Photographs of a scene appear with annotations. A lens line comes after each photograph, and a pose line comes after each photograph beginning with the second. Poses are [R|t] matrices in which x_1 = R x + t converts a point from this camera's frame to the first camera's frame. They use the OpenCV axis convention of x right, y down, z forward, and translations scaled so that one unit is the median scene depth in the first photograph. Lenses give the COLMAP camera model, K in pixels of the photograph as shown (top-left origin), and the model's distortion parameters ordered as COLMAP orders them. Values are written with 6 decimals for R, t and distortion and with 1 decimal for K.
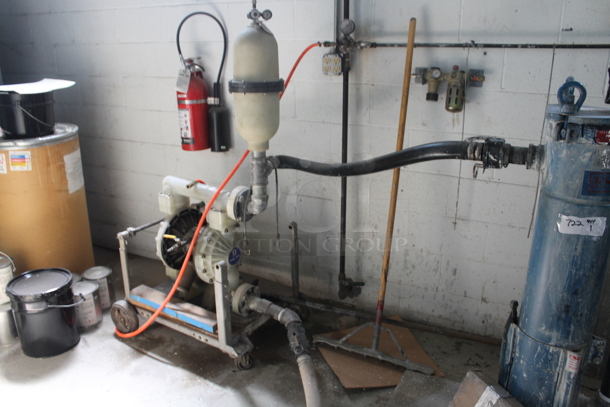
lens RADIAL K [[521.3, 0, 305.0], [0, 521.3, 203.5], [0, 0, 1]] dist [-0.168654, 0.148922]
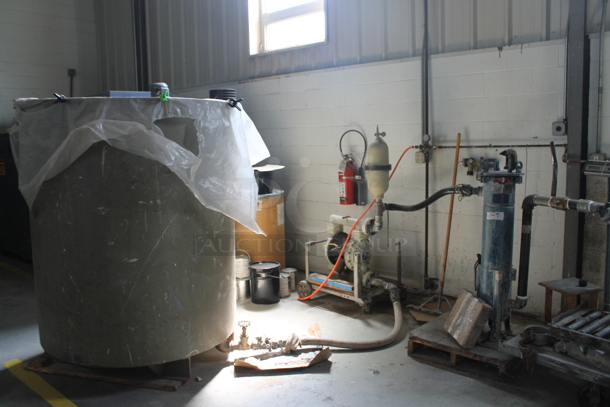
lens RADIAL K [[521.3, 0, 305.0], [0, 521.3, 203.5], [0, 0, 1]] dist [-0.168654, 0.148922]
pose [[0.959885, 0.013824, -0.280052, 0.185569], [-0.064156, 0.983116, -0.171368, 0.257112], [0.272955, 0.182460, 0.944565, -0.907063]]
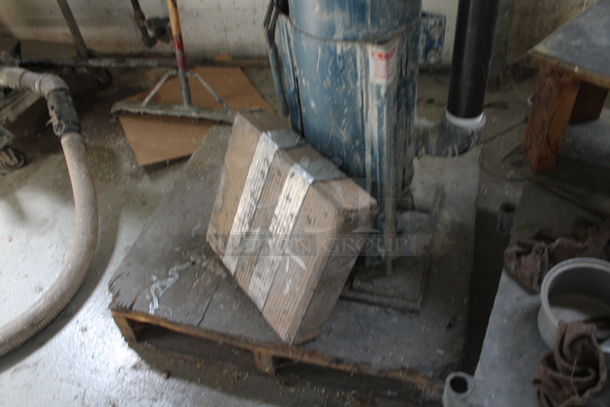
lens RADIAL K [[521.3, 0, 305.0], [0, 521.3, 203.5], [0, 0, 1]] dist [-0.168654, 0.148922]
pose [[0.976445, -0.205285, 0.066427, 0.222431], [0.155330, 0.882487, 0.443947, 0.109788], [-0.149757, -0.423172, 0.893587, 0.265016]]
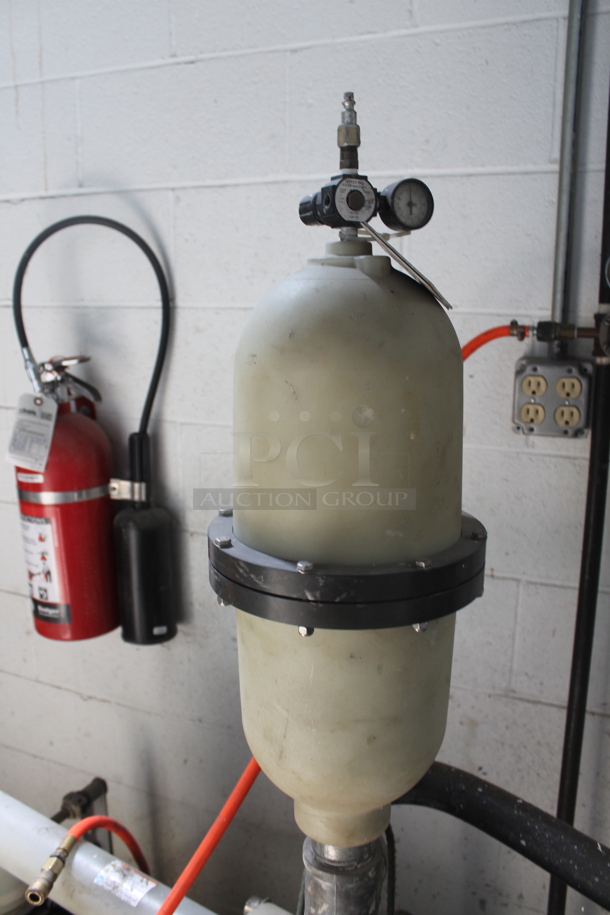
lens RADIAL K [[778.6, 0, 304.9], [0, 778.6, 481.5], [0, 0, 1]] dist [-0.168041, 0.139784]
pose [[0.998436, -0.004495, 0.055730, -0.110707], [0.007812, 0.998201, -0.059449, -0.205655], [-0.055362, 0.059791, 0.996674, 0.598408]]
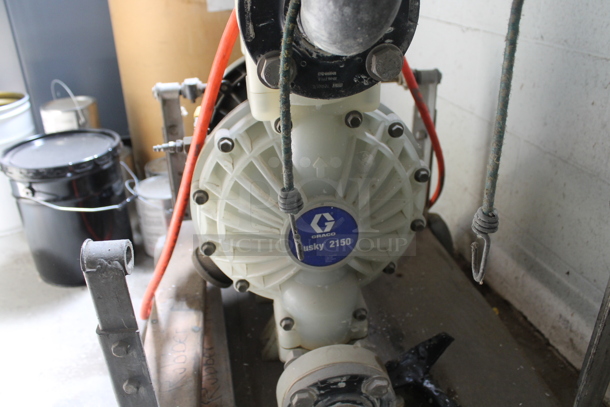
lens RADIAL K [[519.1, 0, 305.0], [0, 519.1, 203.5], [0, 0, 1]] dist [-0.168041, 0.139784]
pose [[0.669596, 0.320731, -0.669905, 0.025580], [-0.209599, 0.946894, 0.243844, 0.025814], [0.712538, -0.022865, 0.701261, 0.819167]]
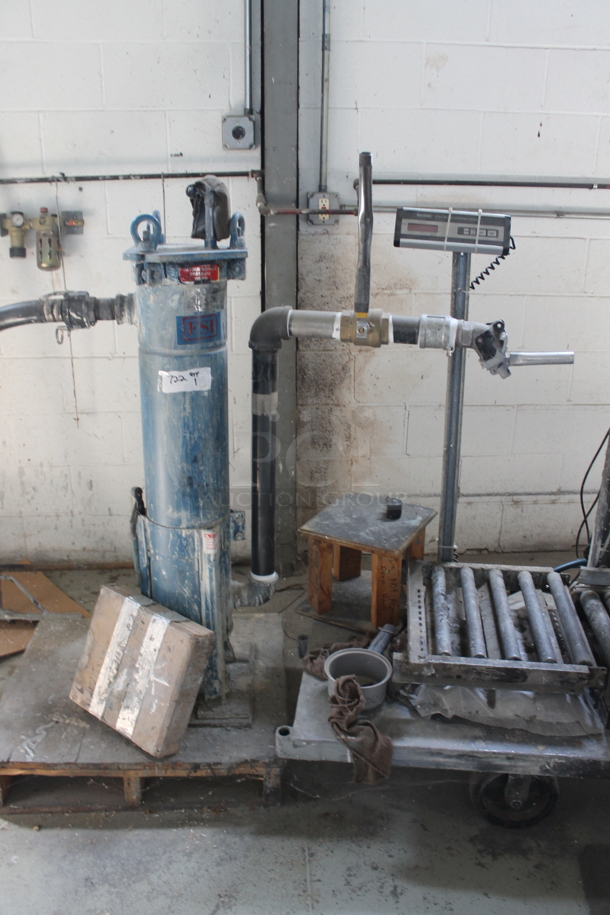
lens RADIAL K [[782.0, 0, 305.0], [0, 782.0, 457.5], [0, 0, 1]] dist [-0.168654, 0.148922]
pose [[0.864328, -0.167848, 0.474093, 0.038015], [0.145899, 0.985810, 0.083024, 0.049042], [-0.481301, -0.002590, 0.876552, -0.143695]]
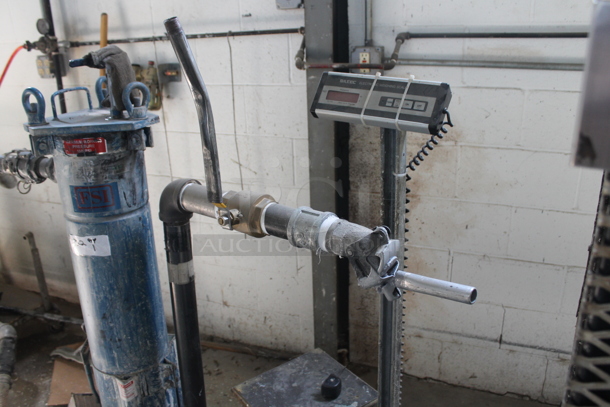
lens RADIAL K [[519.1, 0, 305.0], [0, 519.1, 203.5], [0, 0, 1]] dist [-0.168041, 0.139784]
pose [[0.995646, -0.055342, 0.075009, 0.461002], [0.053278, 0.998151, 0.029253, -0.018913], [-0.076489, -0.025129, 0.996754, 0.037508]]
